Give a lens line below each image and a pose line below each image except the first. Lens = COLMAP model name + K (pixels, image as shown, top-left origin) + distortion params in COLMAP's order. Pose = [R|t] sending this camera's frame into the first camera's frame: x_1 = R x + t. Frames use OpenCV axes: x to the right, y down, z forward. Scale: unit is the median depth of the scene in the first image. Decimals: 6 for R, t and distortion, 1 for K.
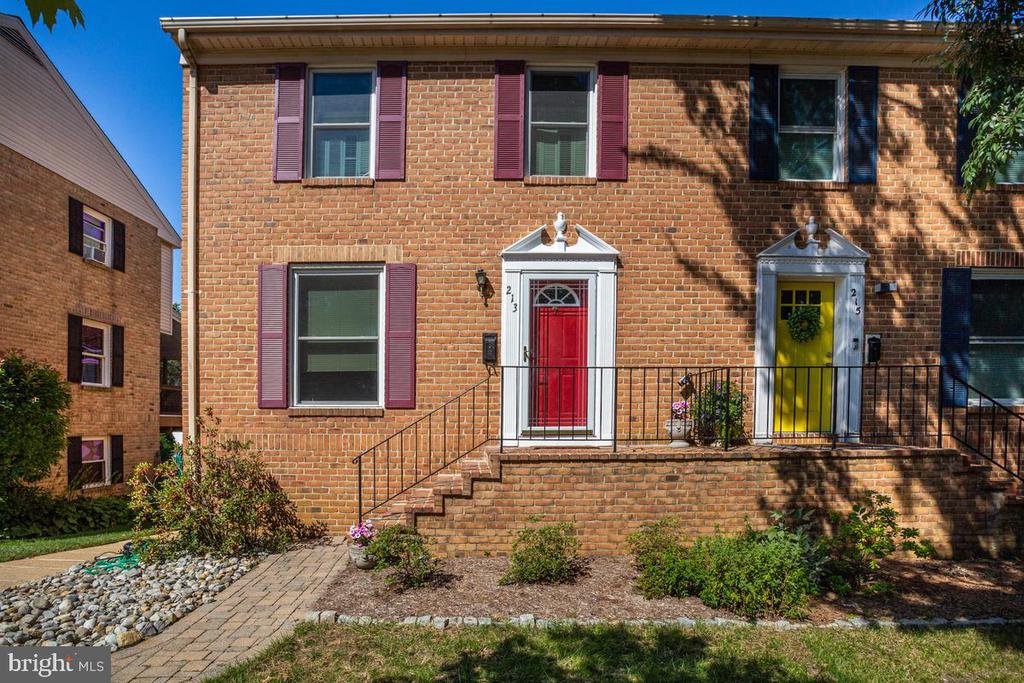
lens RADIAL K [[519.4, 0, 412.3], [0, 519.4, 427.2], [0, 0, 1]] dist [-0.047891, 0.010812]
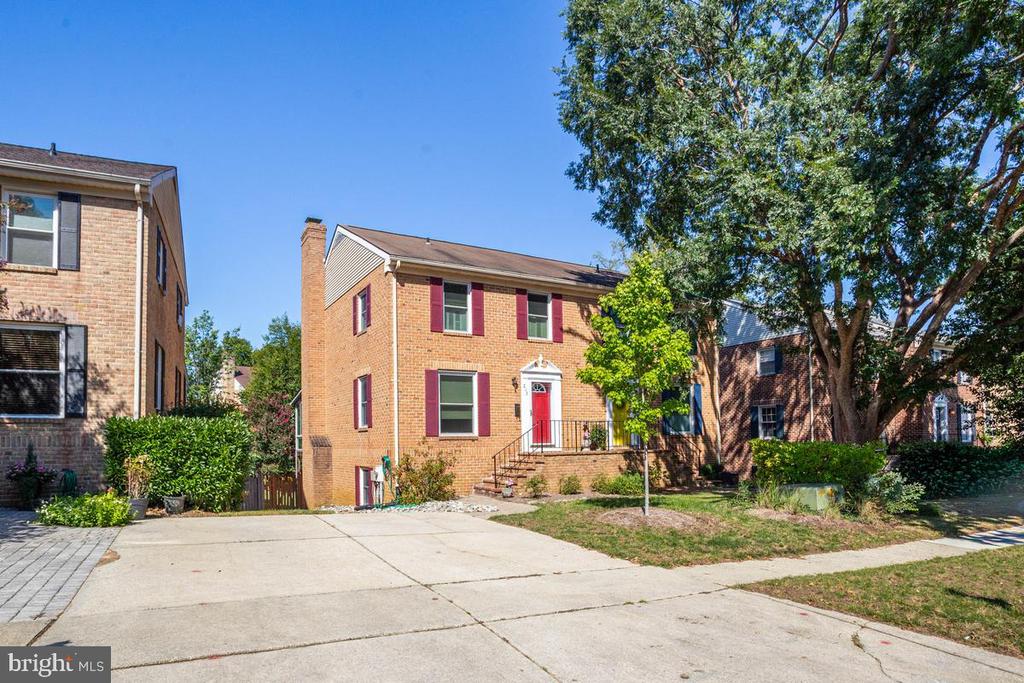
lens RADIAL K [[536.8, 0, 429.1], [0, 536.8, 407.4], [0, 0, 1]] dist [-0.038499, 0.012007]
pose [[0.906466, 0.016653, 0.421951, -1.235502], [0.020130, 0.996382, -0.082567, 0.026621], [-0.421799, 0.083338, 0.902851, -1.018932]]
